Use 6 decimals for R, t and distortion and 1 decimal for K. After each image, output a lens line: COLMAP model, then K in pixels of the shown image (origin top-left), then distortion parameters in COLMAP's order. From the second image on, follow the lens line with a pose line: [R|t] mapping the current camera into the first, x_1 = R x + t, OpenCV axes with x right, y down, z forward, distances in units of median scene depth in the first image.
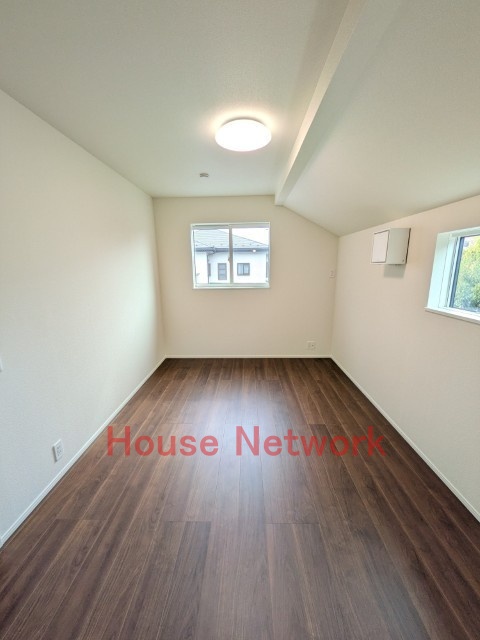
lens RADIAL K [[256.7, 0, 240.0], [0, 256.7, 320.0], [0, 0, 1]] dist [0.000074, -0.000031]
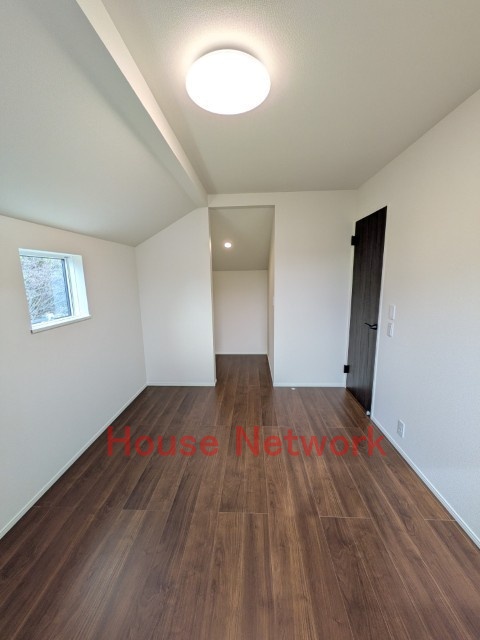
lens RADIAL K [[256.7, 0, 240.0], [0, 256.7, 320.0], [0, 0, 1]] dist [0.000074, -0.000031]
pose [[-0.999267, 0.028785, 0.025230, -0.019713], [0.036086, 0.928253, 0.370196, -0.370602], [-0.012764, 0.370835, -0.928611, 1.736504]]
